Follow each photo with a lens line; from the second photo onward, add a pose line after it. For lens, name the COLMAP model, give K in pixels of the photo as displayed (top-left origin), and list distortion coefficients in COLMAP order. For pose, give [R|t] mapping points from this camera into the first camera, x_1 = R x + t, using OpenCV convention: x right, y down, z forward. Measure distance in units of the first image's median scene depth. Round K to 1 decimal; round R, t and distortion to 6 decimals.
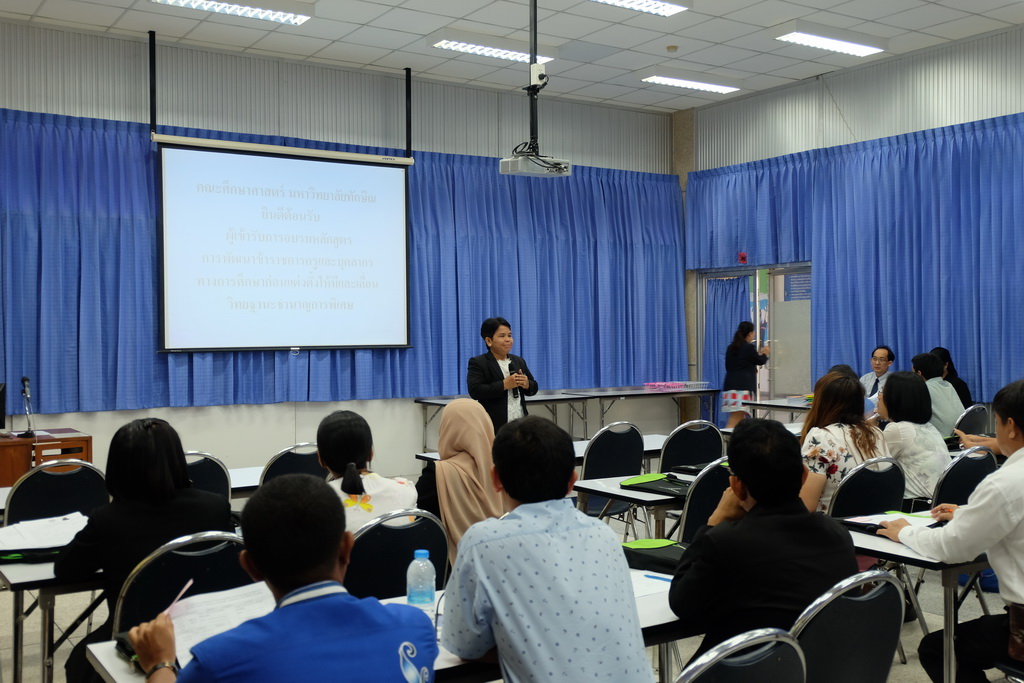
lens RADIAL K [[1054.2, 0, 522.9], [0, 1054.2, 338.3], [0, 0, 1]] dist [0.003437, 0.021389]
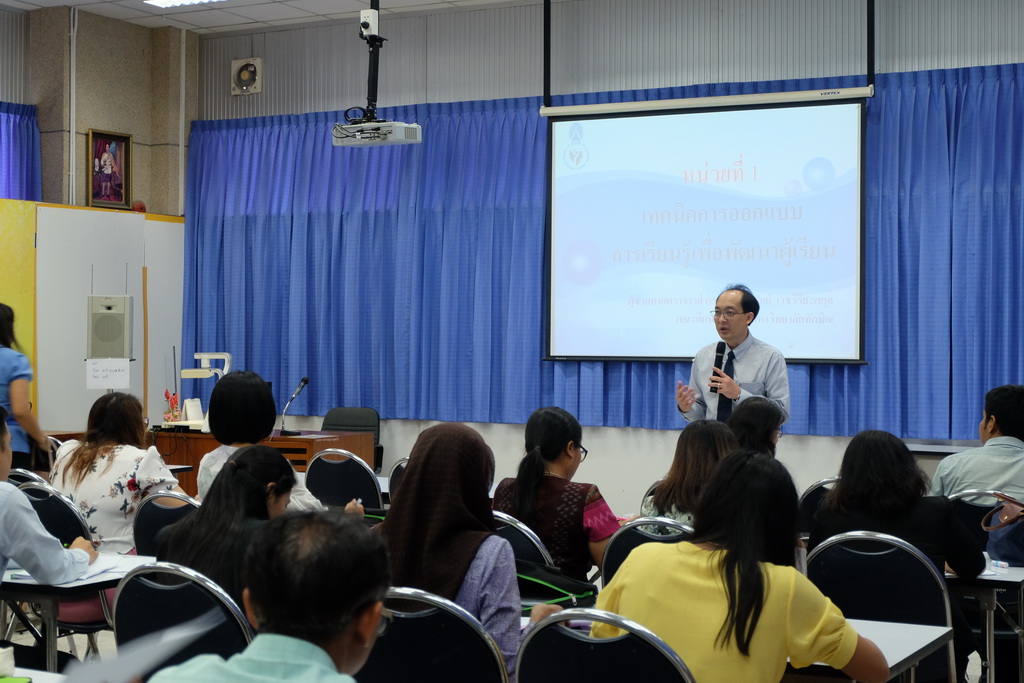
lens RADIAL K [[1411.9, 0, 512.0], [0, 1411.9, 341.5], [0, 0, 1]] dist [-0.011659, 0.068556]
pose [[0.525394, 0.013050, -0.850759, 0.584150], [-0.020527, 0.999786, 0.002660, -0.003714], [0.850611, 0.016066, 0.525549, 0.346723]]
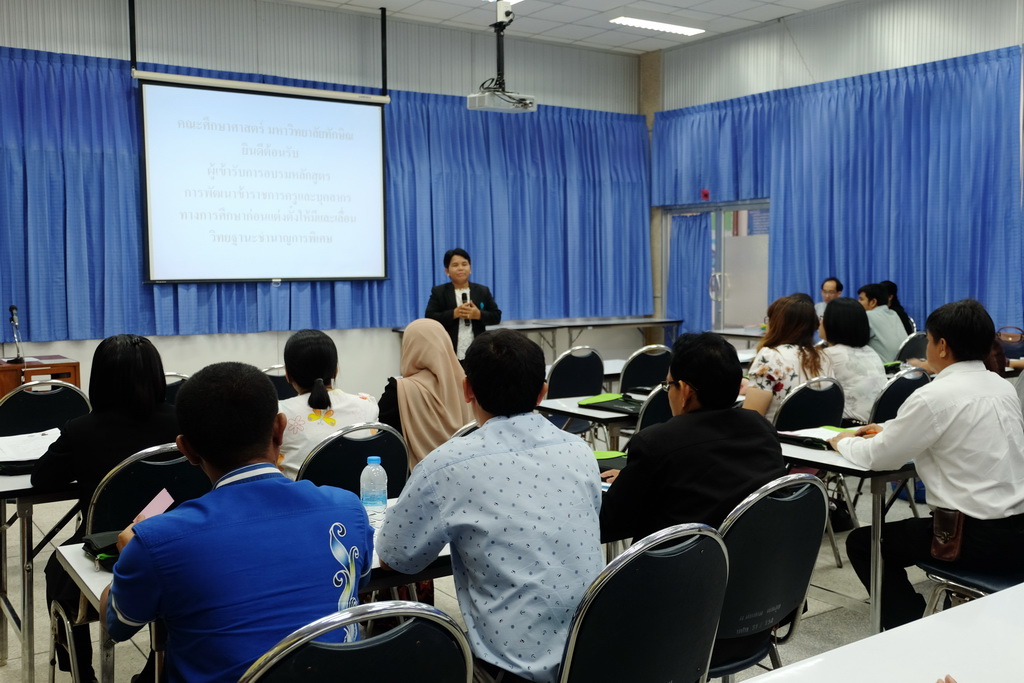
lens RADIAL K [[999.7, 0, 525.3], [0, 999.7, 338.8], [0, 0, 1]] dist [-0.002463, 0.044947]
pose [[0.999773, -0.001014, 0.021303, 0.009366], [-0.000312, 0.998065, 0.062172, 0.005993], [-0.021325, -0.062164, 0.997838, 0.001987]]
